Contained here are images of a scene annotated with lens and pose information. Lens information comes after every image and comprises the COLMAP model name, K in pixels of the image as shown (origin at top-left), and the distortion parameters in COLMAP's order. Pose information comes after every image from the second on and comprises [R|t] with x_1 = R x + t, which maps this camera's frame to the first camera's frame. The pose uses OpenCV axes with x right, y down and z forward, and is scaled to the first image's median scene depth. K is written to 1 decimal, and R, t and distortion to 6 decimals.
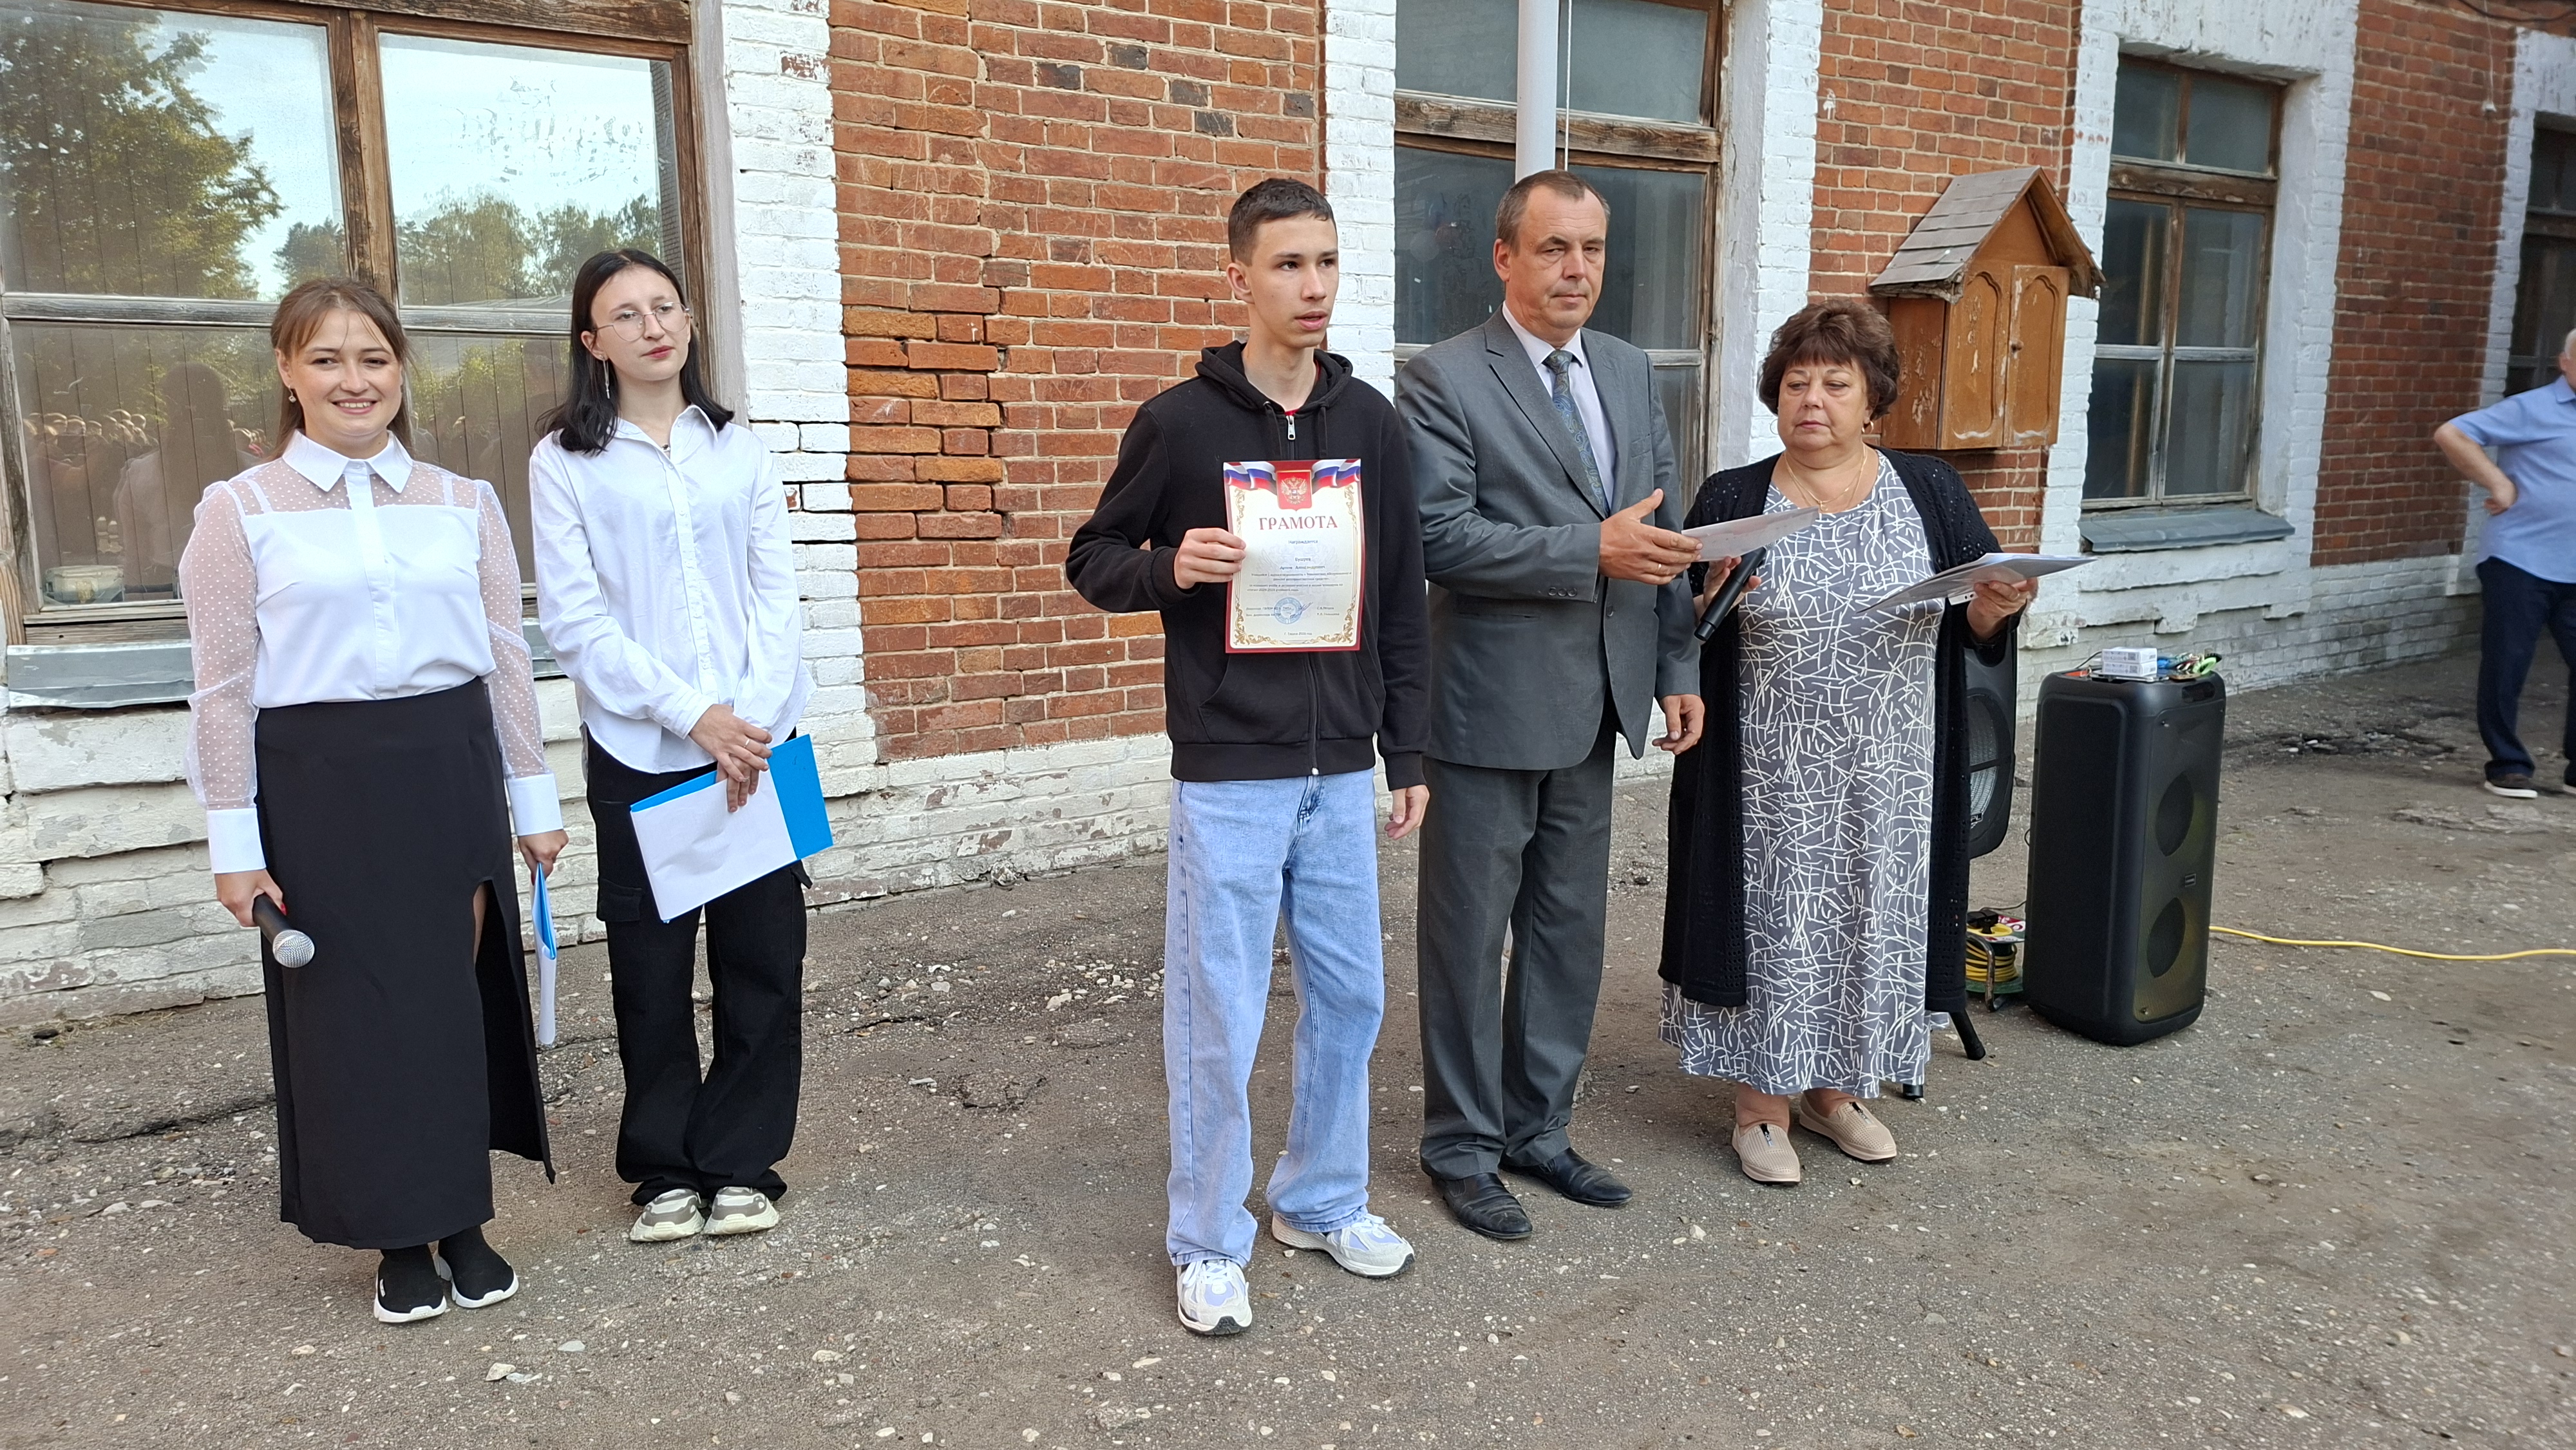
lens RADIAL K [[1790.8, 0, 1328.5], [0, 1790.8, 735.6], [0, 0, 1]] dist [0.088684, -0.098445]
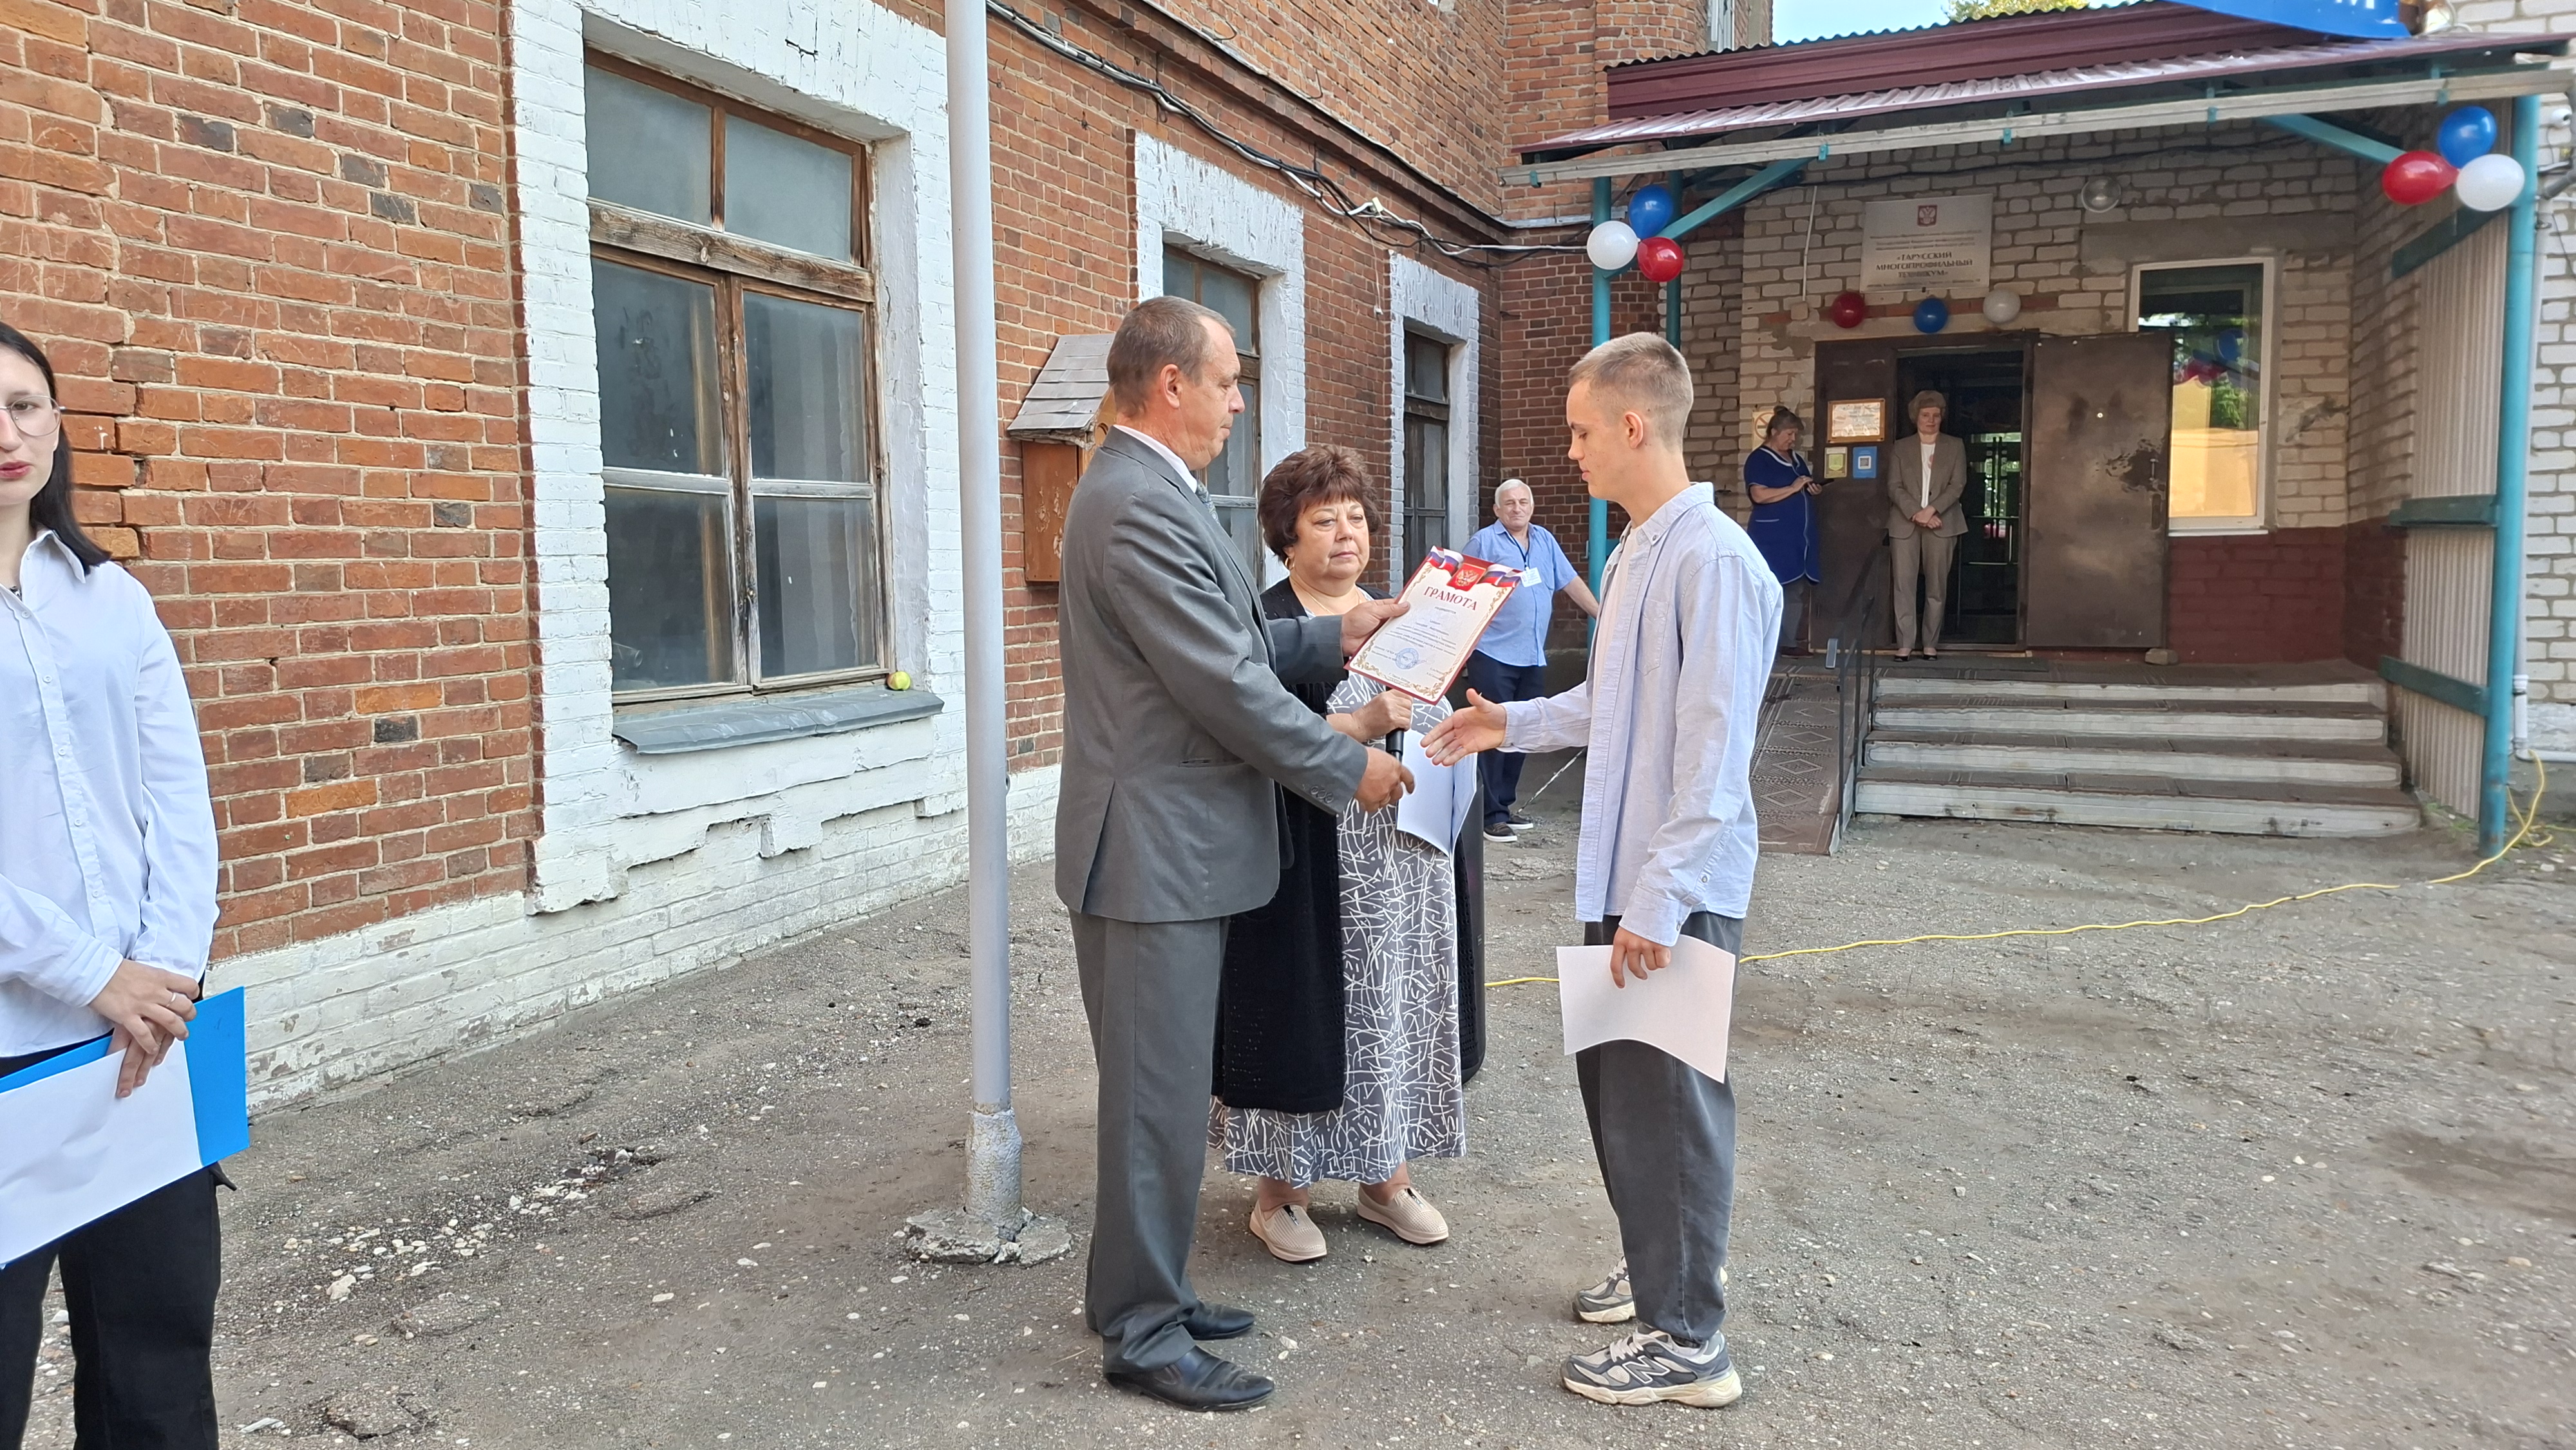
lens RADIAL K [[1790.8, 0, 1321.9], [0, 1790.8, 694.5], [0, 0, 1]] dist [0.088684, -0.098445]
pose [[0.815687, -0.045197, 0.576725, -0.219390], [0.099723, 0.993005, -0.063223, -0.012849], [-0.569833, 0.109083, 0.814488, 0.075303]]
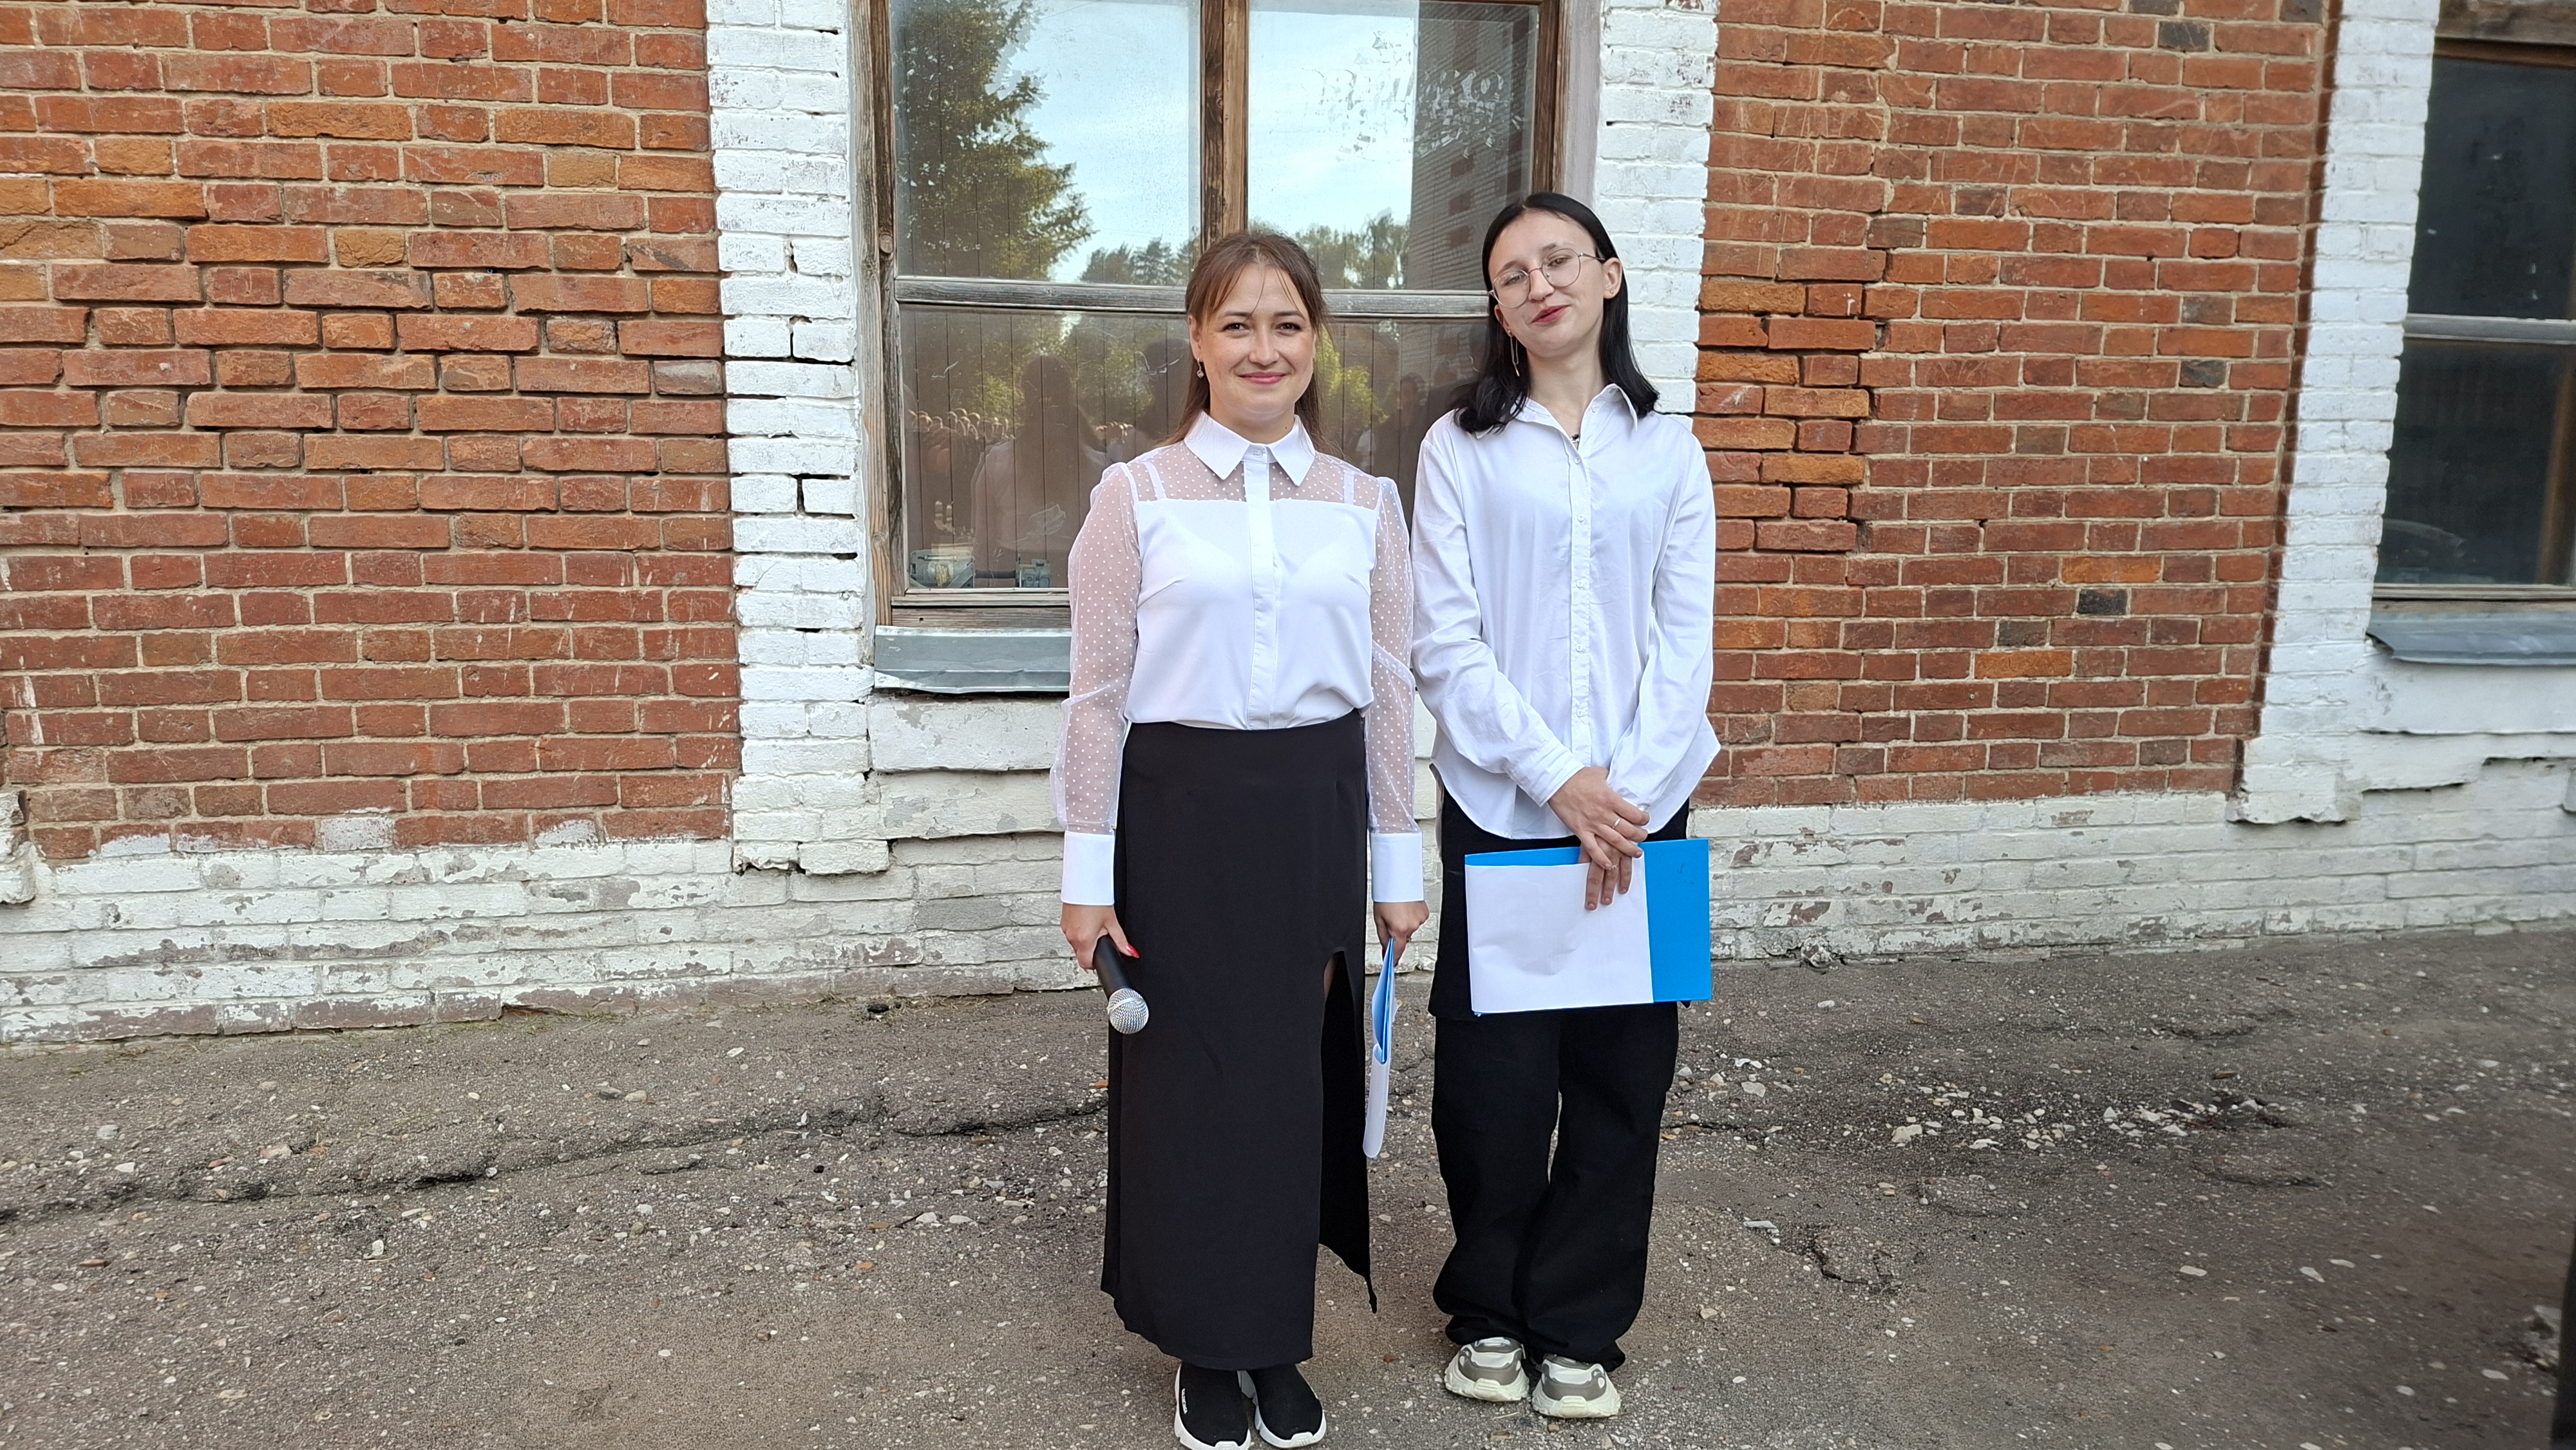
lens RADIAL K [[1790.8, 0, 1270.1], [0, 1790.8, 744.7], [0, 0, 1]] dist [0.088684, -0.098445]
pose [[0.918726, 0.082715, -0.386135, -0.099521], [-0.081642, 0.996477, 0.019209, -0.015172], [0.386363, 0.013877, 0.922242, 0.124171]]
